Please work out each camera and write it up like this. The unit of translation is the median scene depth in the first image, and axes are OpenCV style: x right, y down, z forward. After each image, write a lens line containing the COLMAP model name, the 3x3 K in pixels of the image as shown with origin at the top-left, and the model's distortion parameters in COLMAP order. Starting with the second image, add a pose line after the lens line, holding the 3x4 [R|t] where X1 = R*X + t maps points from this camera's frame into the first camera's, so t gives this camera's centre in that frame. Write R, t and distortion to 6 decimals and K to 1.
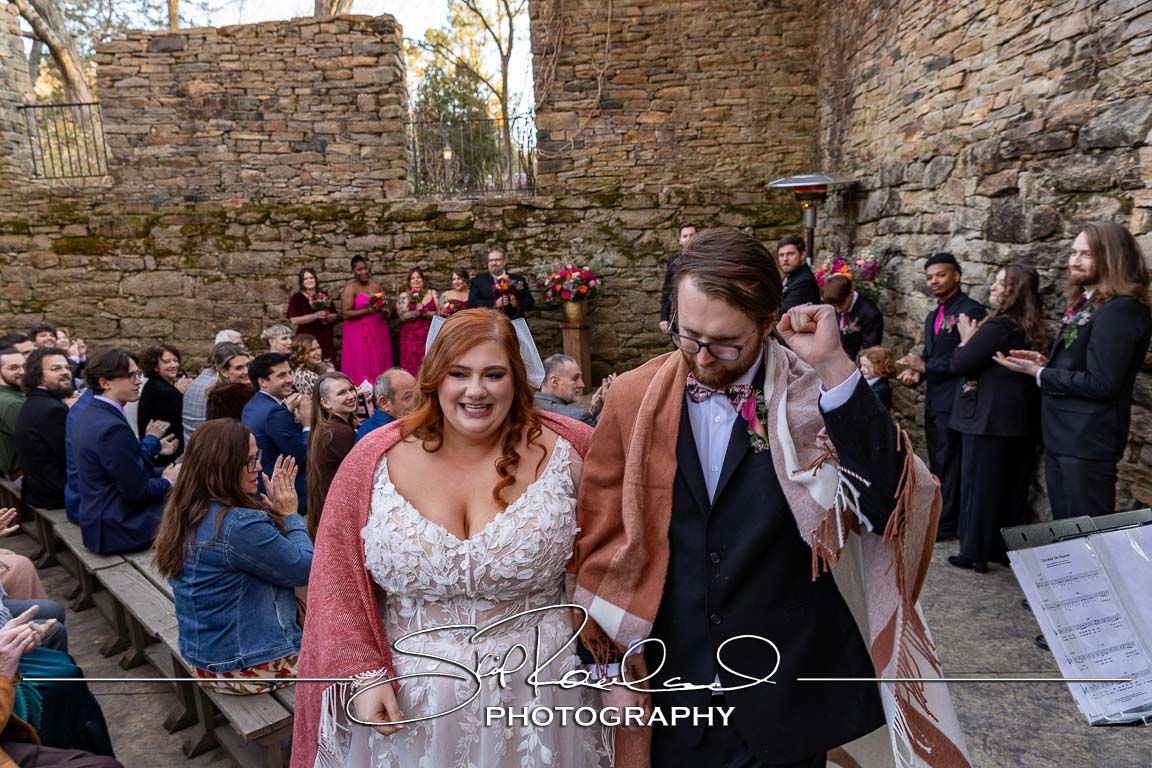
lens RADIAL K [[755.4, 0, 569.6], [0, 755.4, 400.7], [0, 0, 1]] dist [-0.003338, 0.015089]
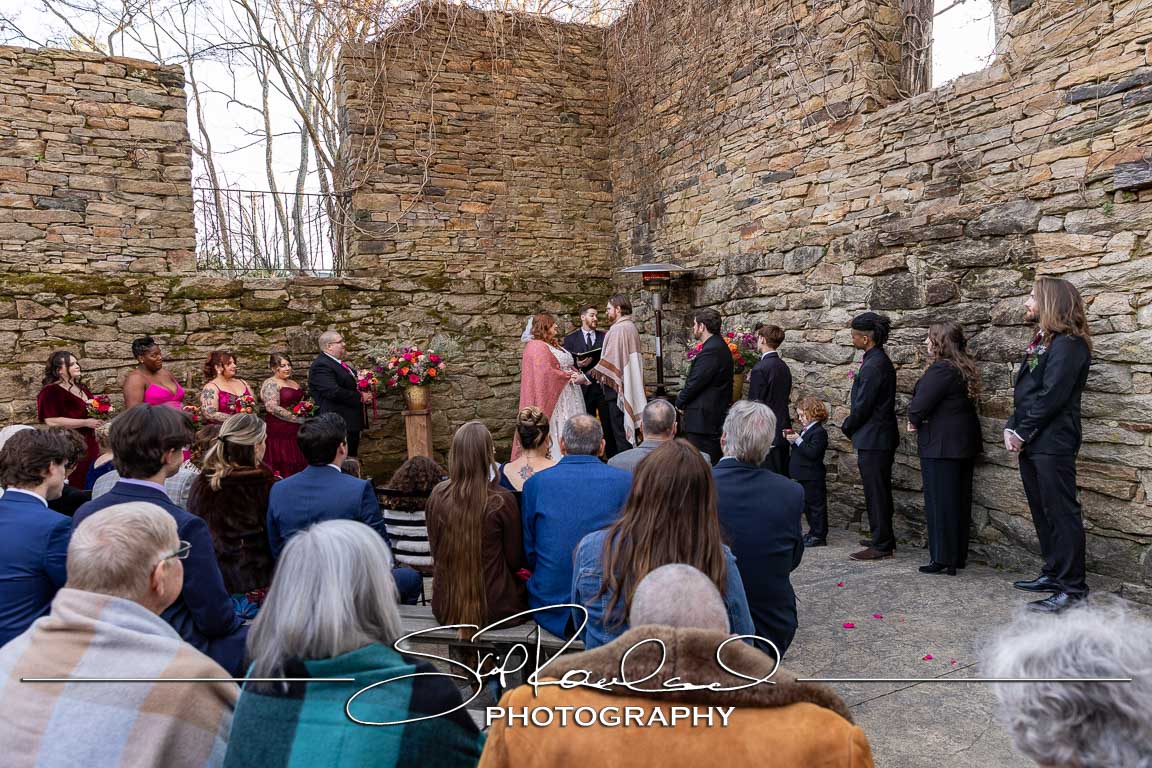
lens RADIAL K [[757.4, 0, 580.8], [0, 757.4, 391.4], [0, 0, 1]] dist [0.001886, 0.003931]
pose [[0.877001, -0.025438, 0.479814, -0.258275], [0.102765, 0.985421, -0.135590, 0.022344], [-0.469369, 0.168221, 0.866830, 0.089271]]
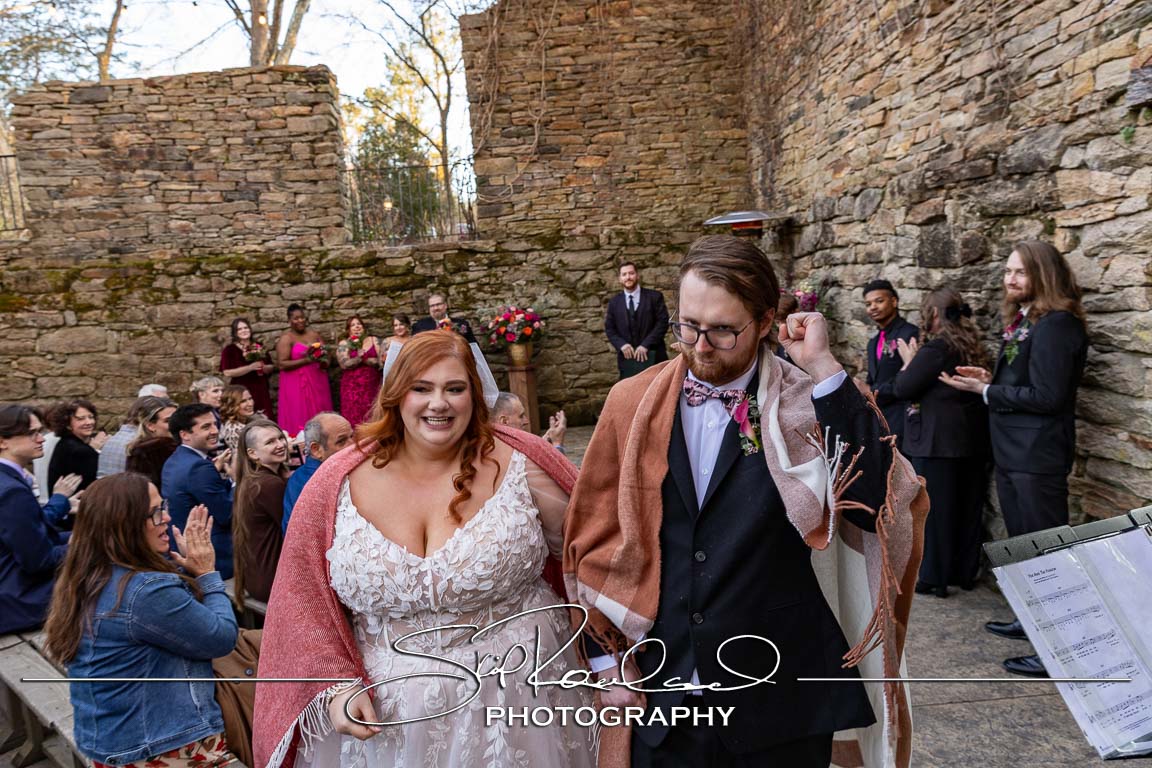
lens RADIAL K [[754.1, 0, 576.4], [0, 754.1, 385.9], [0, 0, 1]] dist [0.003609, 0.000859]
pose [[0.996349, -0.037346, 0.076771, 0.002680], [0.043402, 0.995946, -0.078796, 0.004695], [-0.073517, 0.081840, 0.993930, 0.017405]]
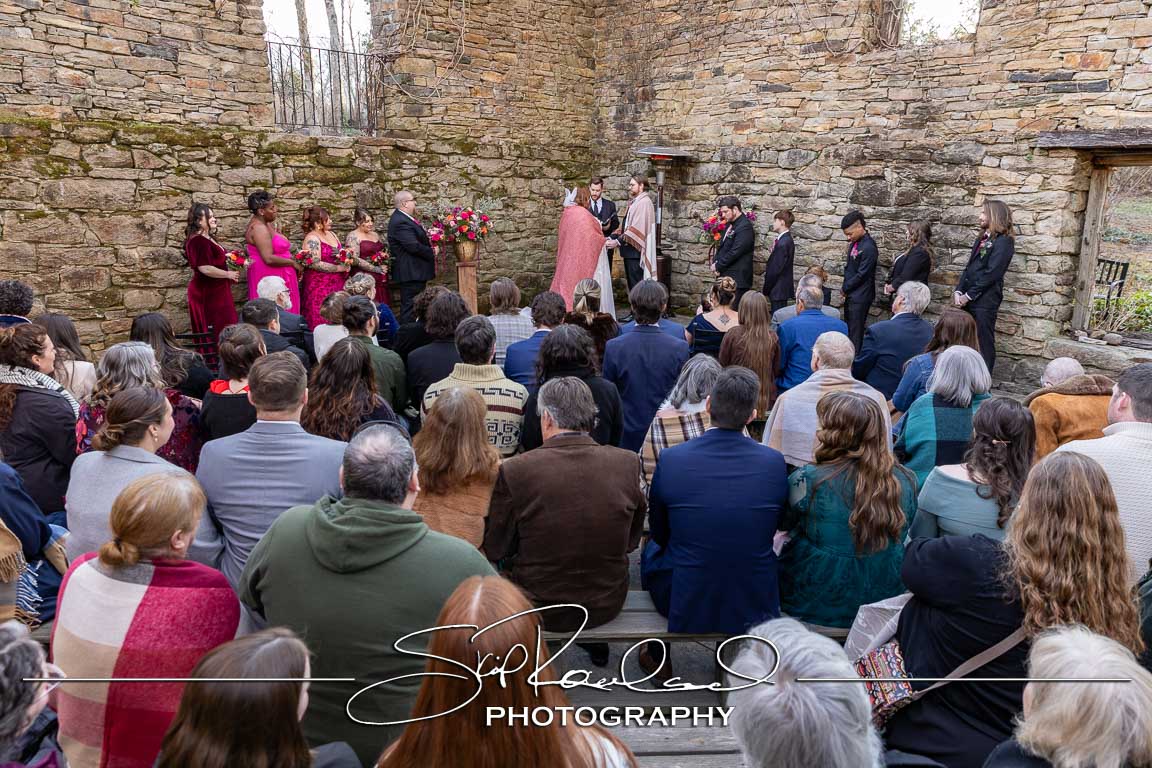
lens RADIAL K [[757.8, 0, 575.6], [0, 757.8, 386.4], [0, 0, 1]] dist [0.003991, 0.002784]
pose [[0.699581, -0.142587, 0.700182, -0.663146], [0.101593, 0.989782, 0.100055, -0.016332], [-0.707294, 0.001137, 0.706919, 0.106947]]
